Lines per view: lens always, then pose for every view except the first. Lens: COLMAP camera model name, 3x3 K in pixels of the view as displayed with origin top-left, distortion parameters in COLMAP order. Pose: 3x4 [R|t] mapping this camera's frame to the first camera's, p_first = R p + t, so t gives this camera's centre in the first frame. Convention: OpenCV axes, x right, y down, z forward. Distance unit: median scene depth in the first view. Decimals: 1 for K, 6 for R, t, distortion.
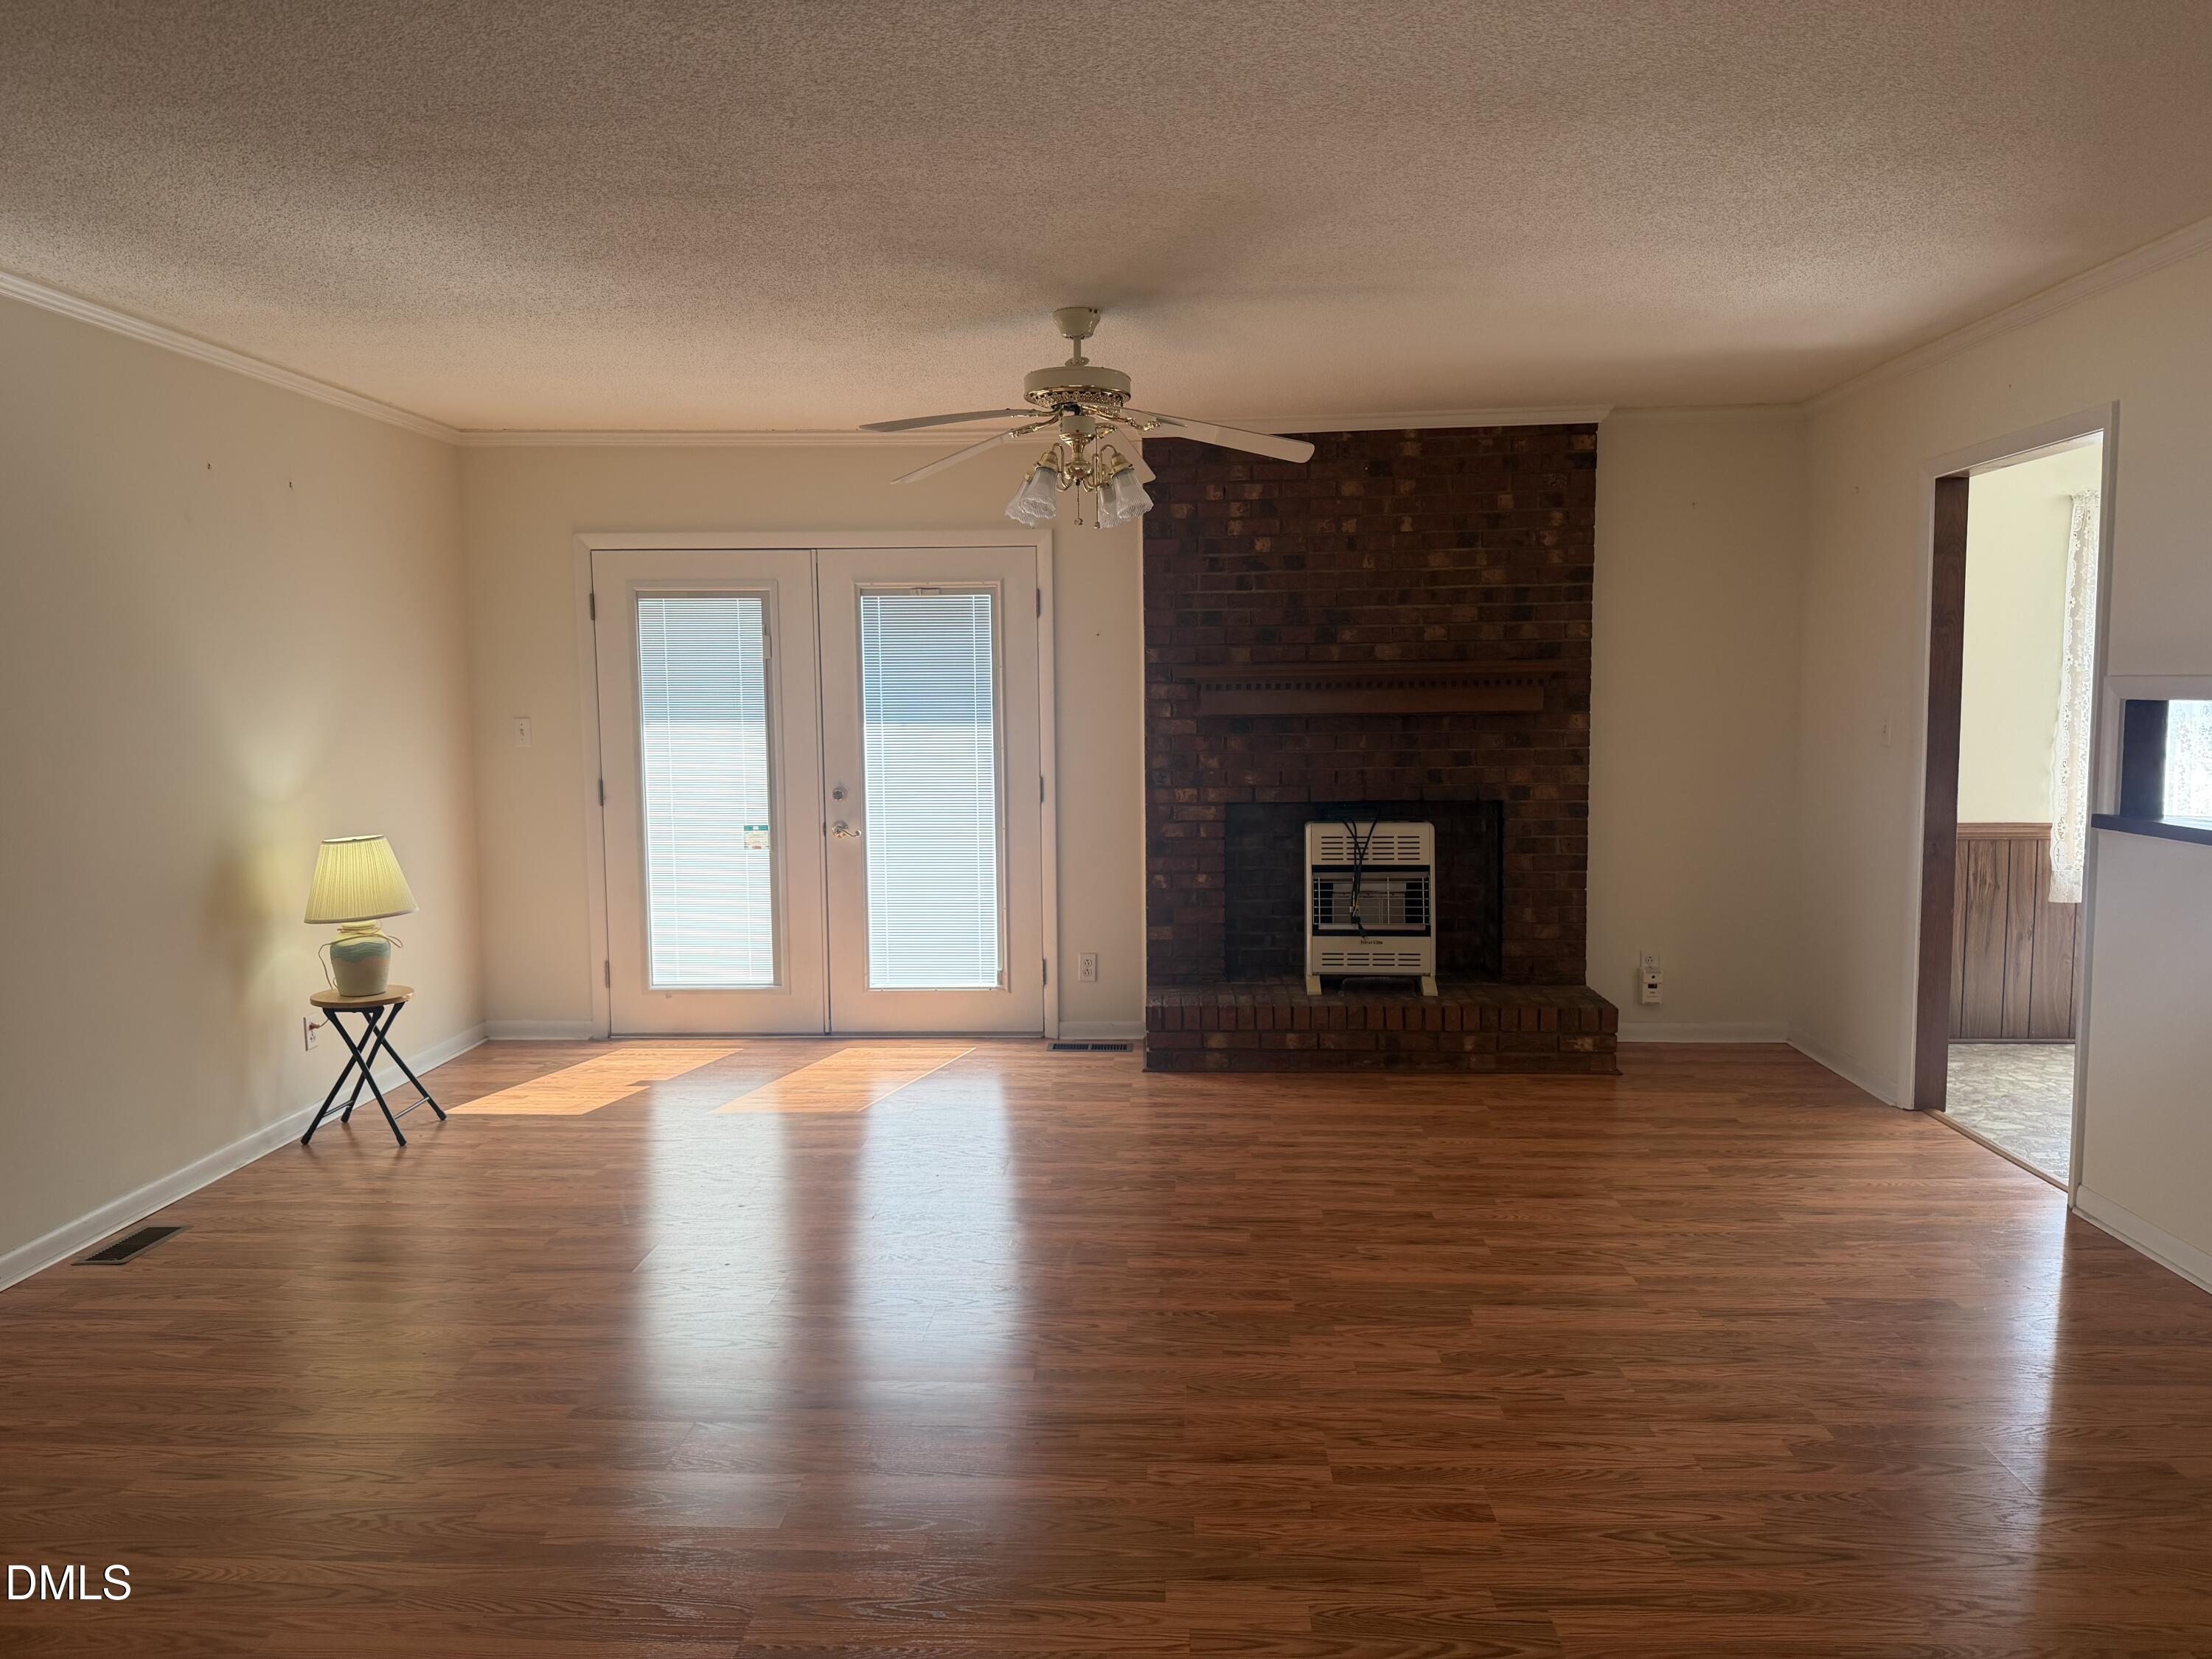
lens RADIAL K [[1556.8, 0, 1106.0], [0, 1556.8, 829.5], [0, 0, 1]] dist [-0.000331, -0.003459]
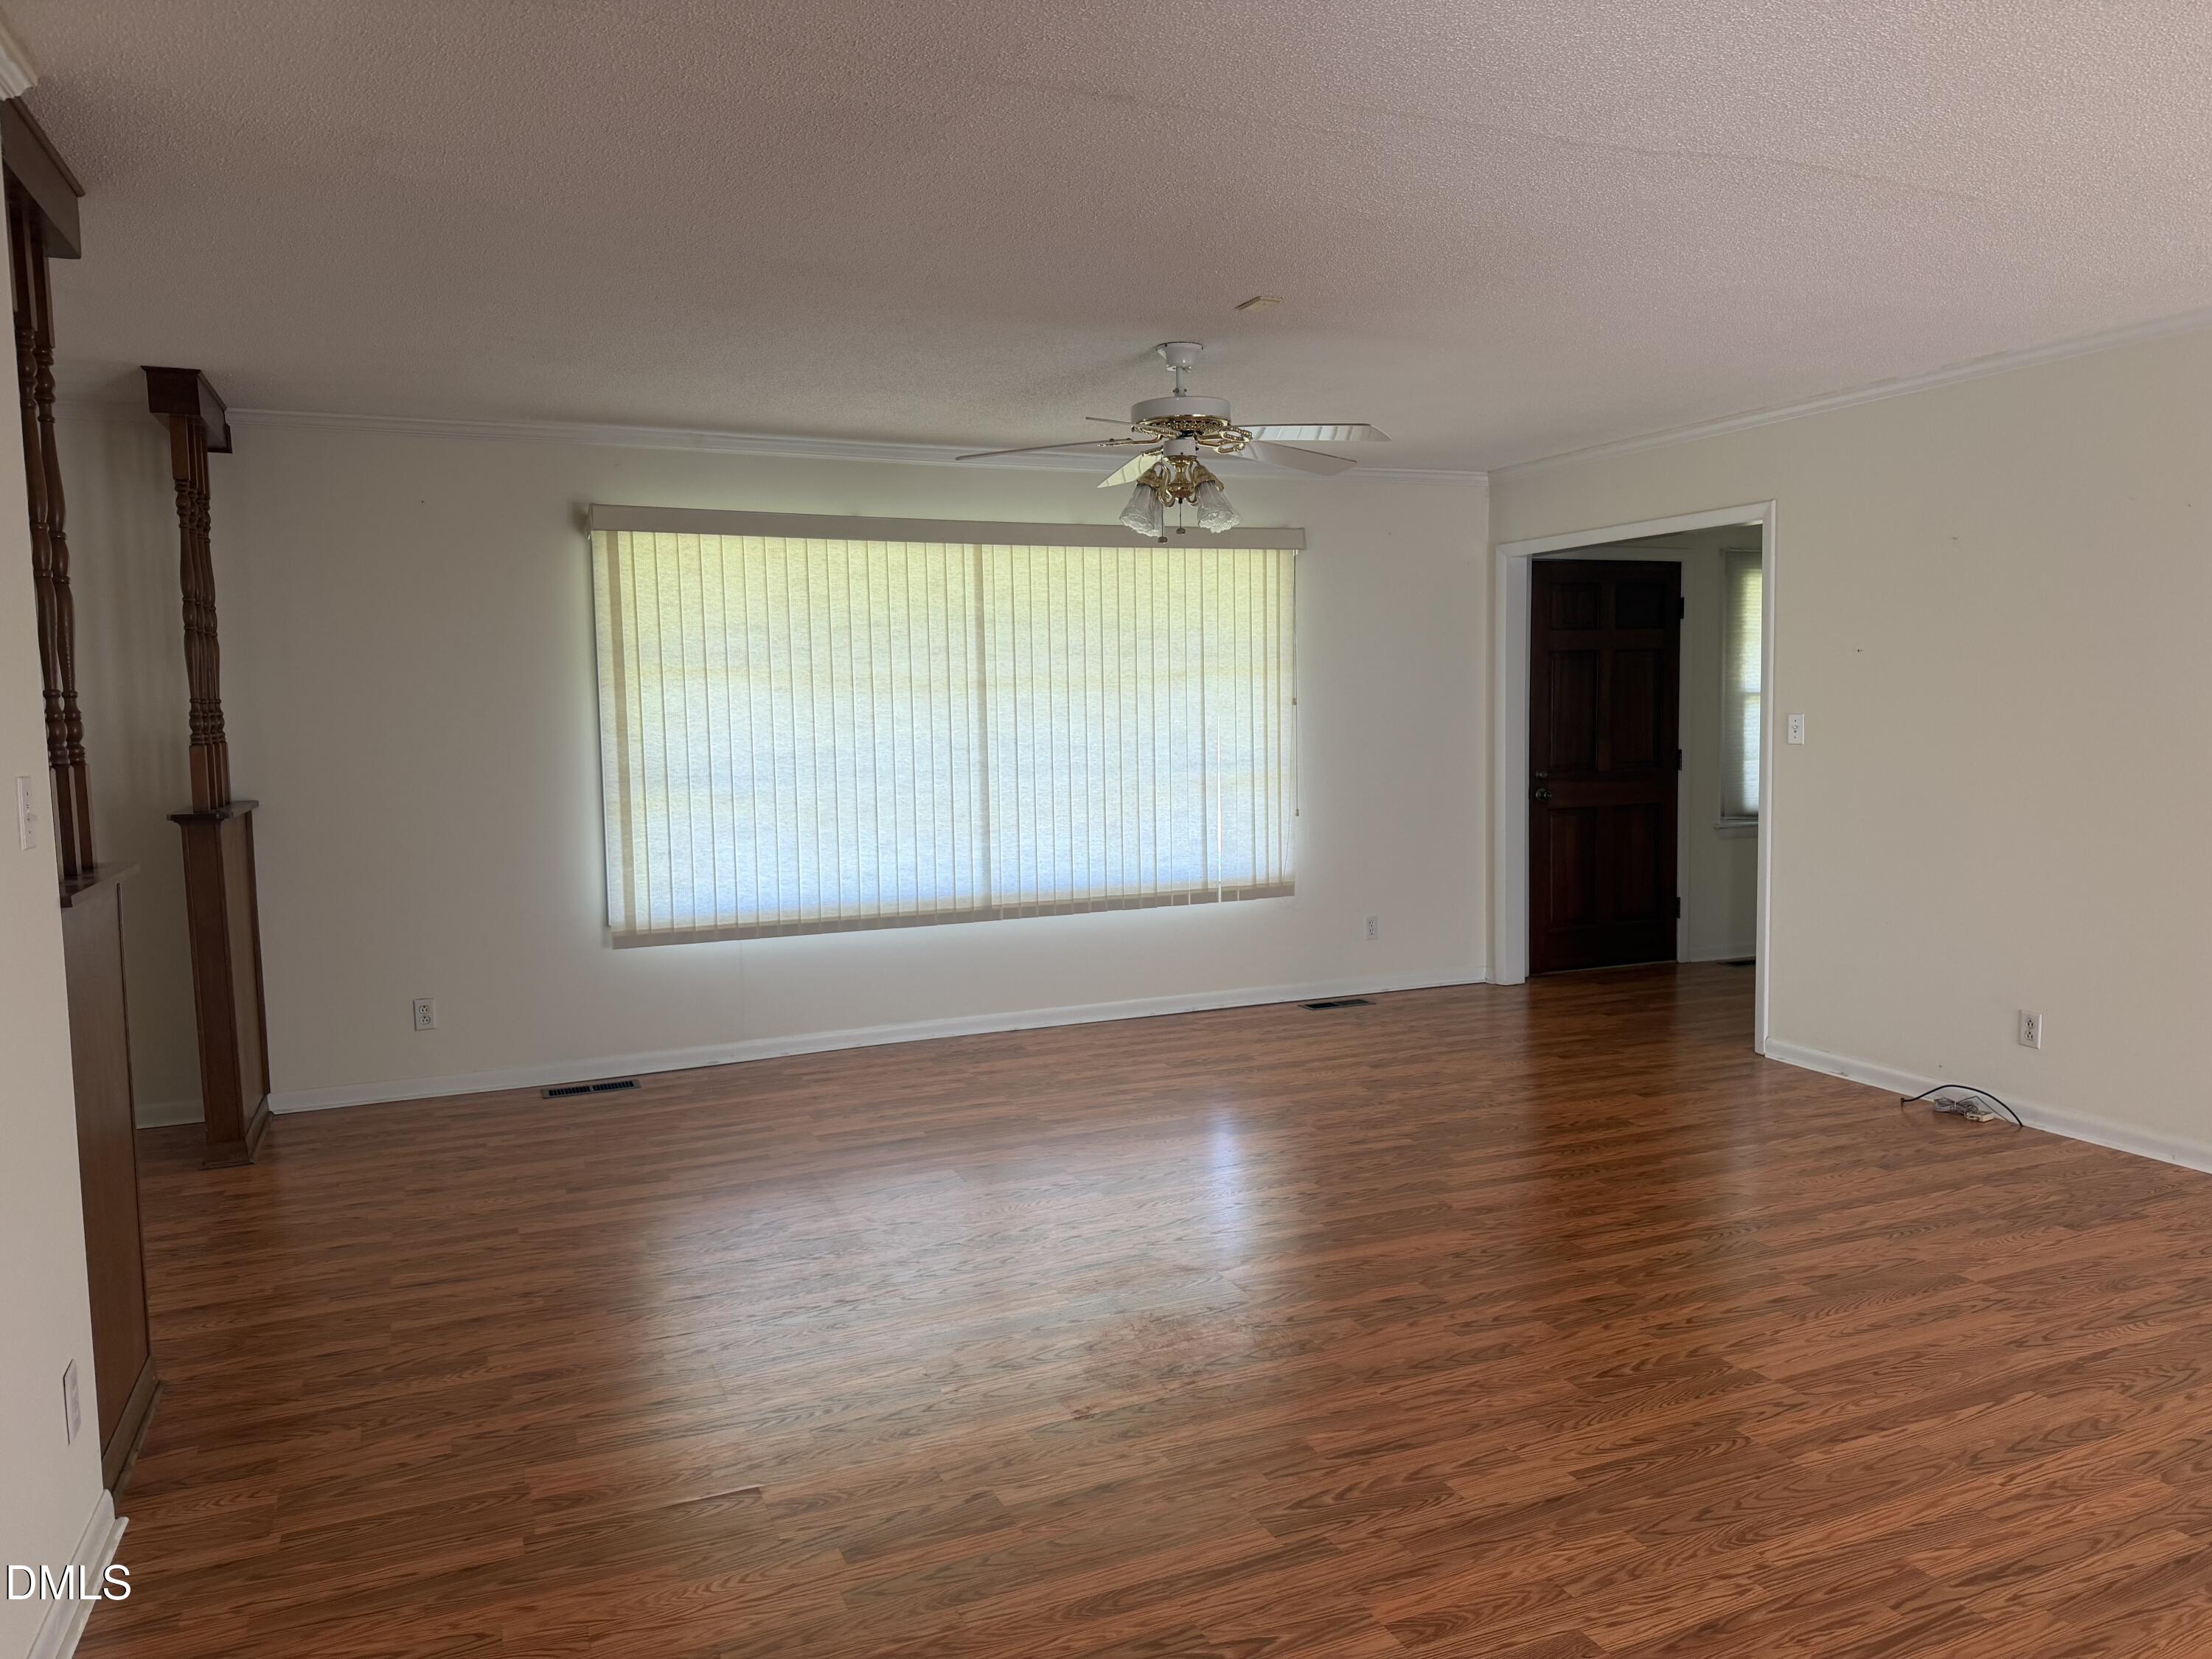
lens RADIAL K [[1556.8, 0, 1106.0], [0, 1556.8, 829.5], [0, 0, 1]] dist [-0.000331, -0.003459]
pose [[-0.897887, 0.063563, -0.435613, 0.808709], [-0.011715, 0.985721, 0.167979, -0.168177], [0.440070, 0.155929, -0.884321, 1.764887]]
